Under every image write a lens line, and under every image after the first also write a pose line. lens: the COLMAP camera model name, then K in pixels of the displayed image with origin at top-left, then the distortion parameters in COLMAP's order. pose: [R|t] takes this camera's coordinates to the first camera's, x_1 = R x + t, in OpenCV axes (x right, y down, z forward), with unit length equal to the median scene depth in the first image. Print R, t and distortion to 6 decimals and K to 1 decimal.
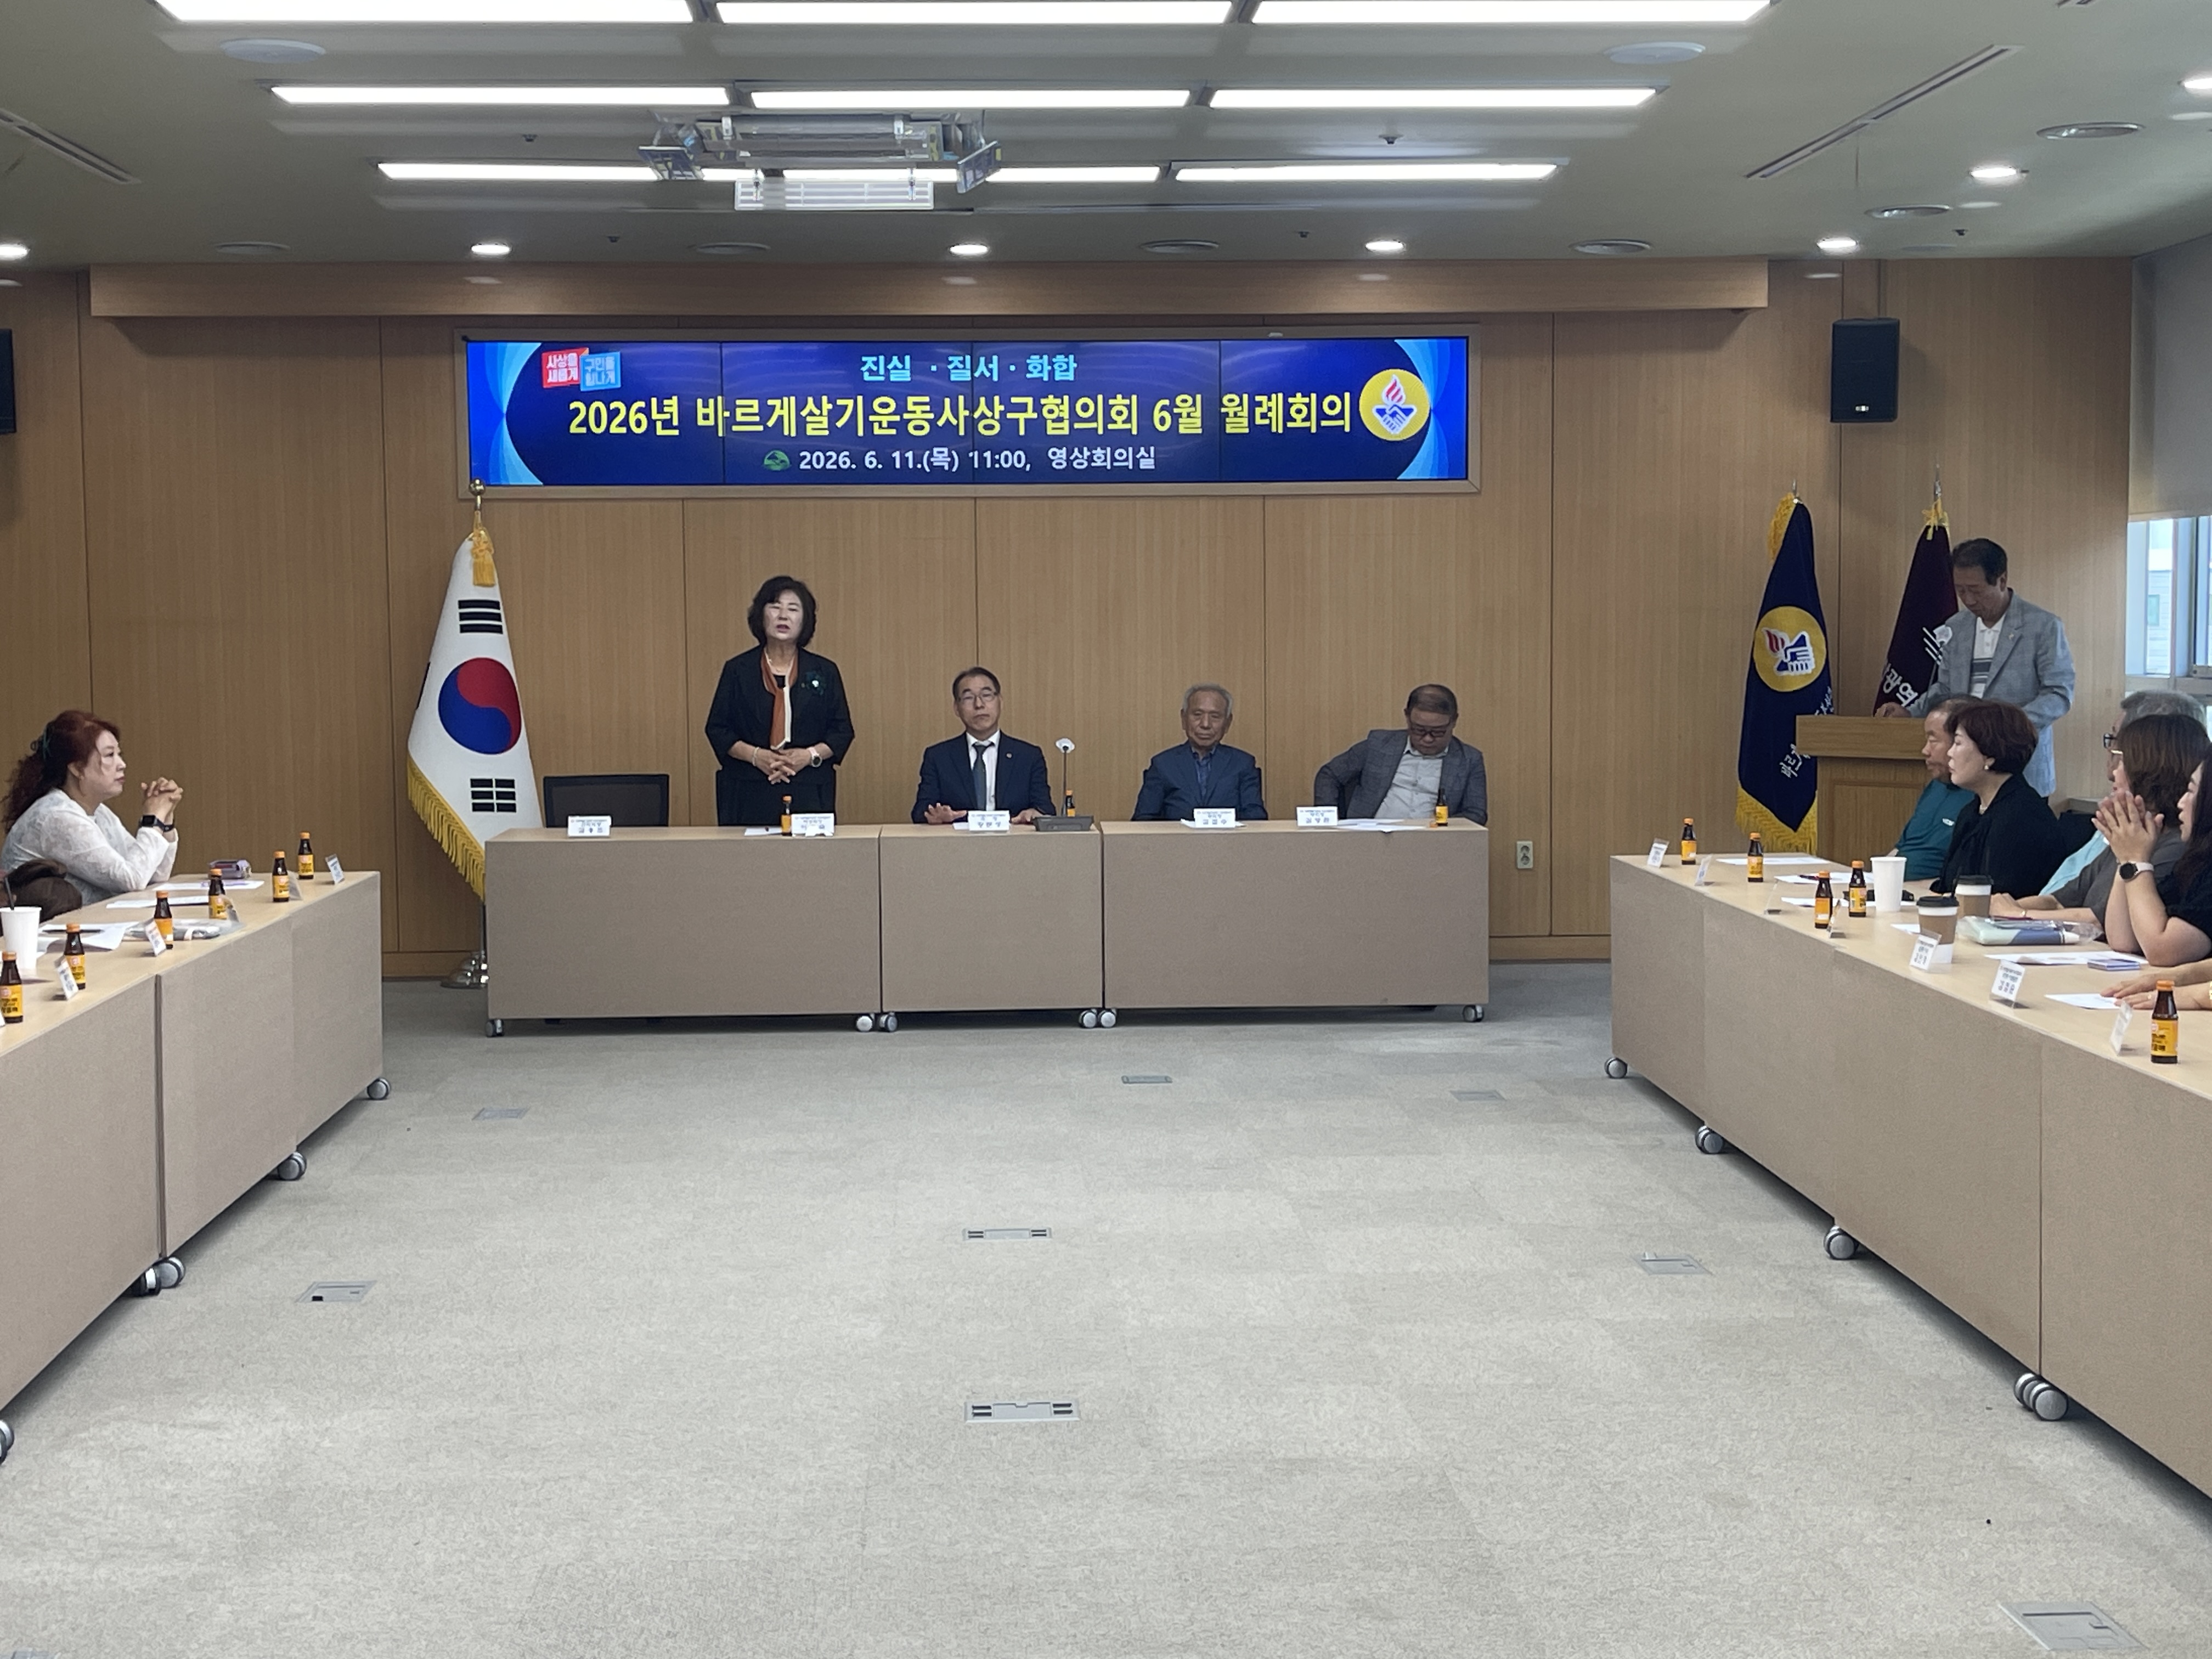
lens RADIAL K [[3024.7, 0, 1106.0], [0, 3024.7, 829.5], [0, 0, 1]] dist [0.001877, 0.015995]
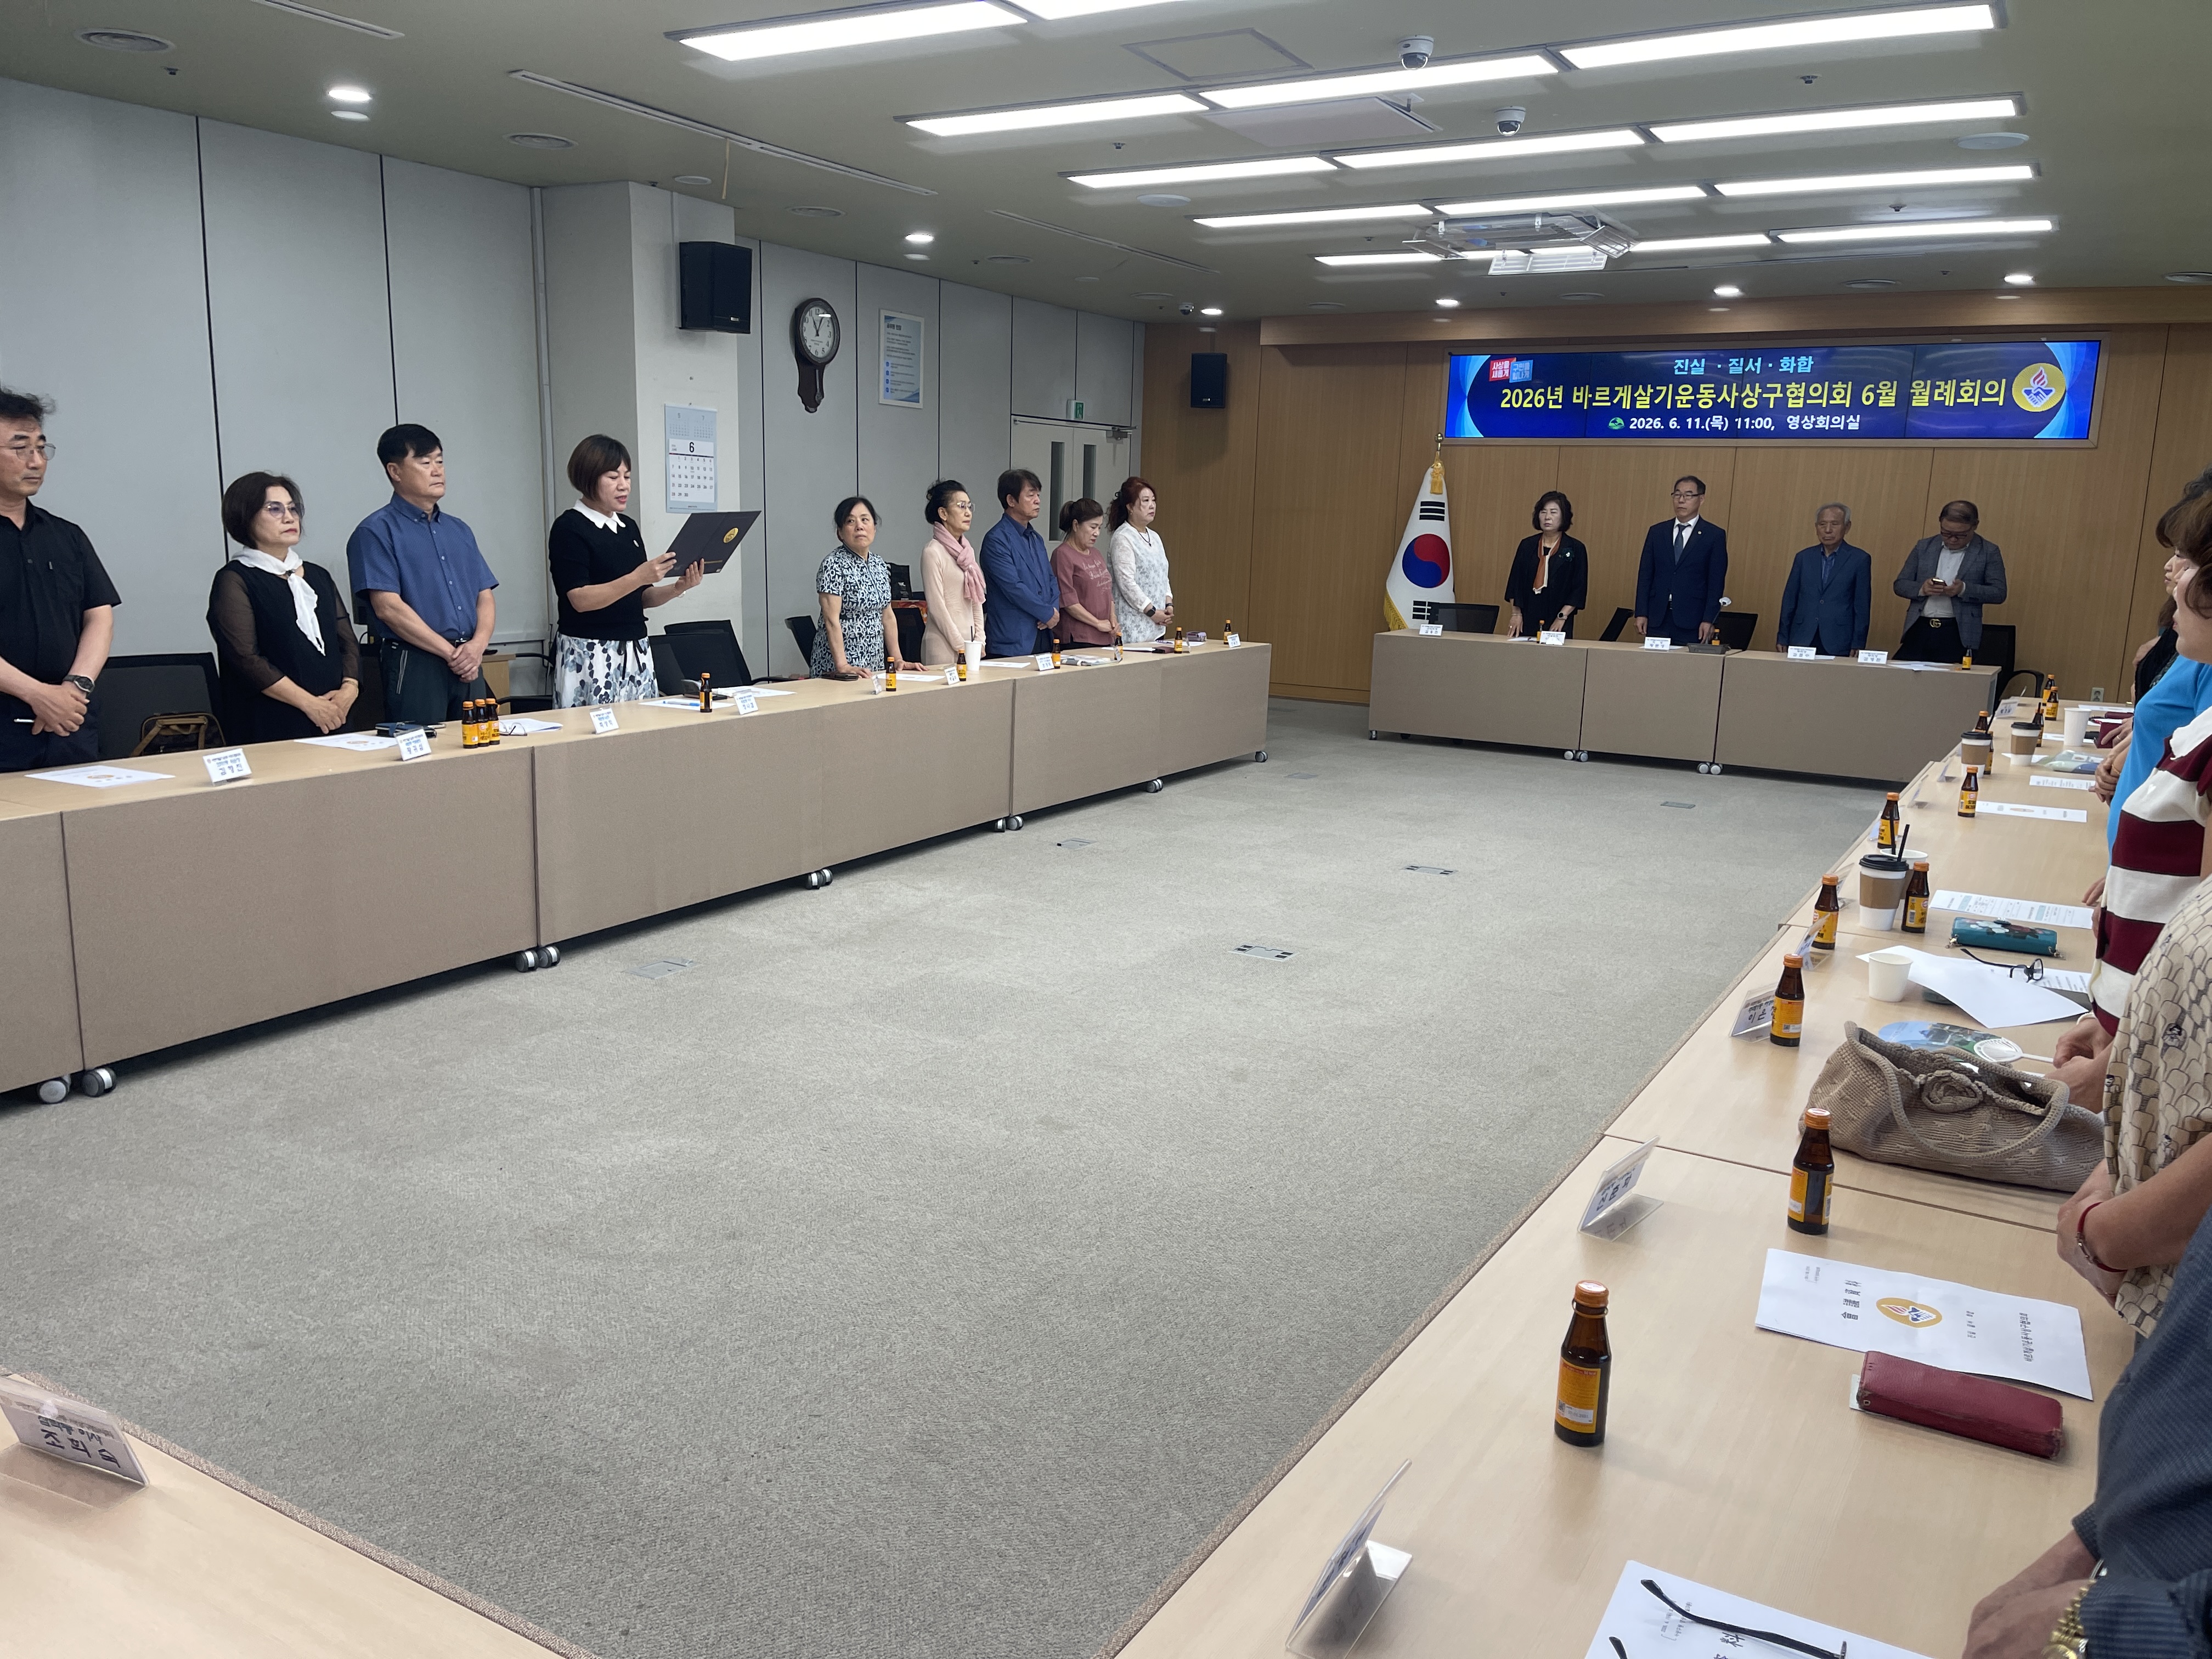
lens RADIAL K [[1651.5, 0, 1107.8], [0, 1651.5, 777.9], [0, 0, 1]] dist [0.106087, -0.130813]
pose [[0.840194, 0.123115, -0.528126, 0.171774], [-0.076227, 0.991031, 0.109757, -0.006262], [0.536902, -0.051960, 0.842043, 0.047405]]
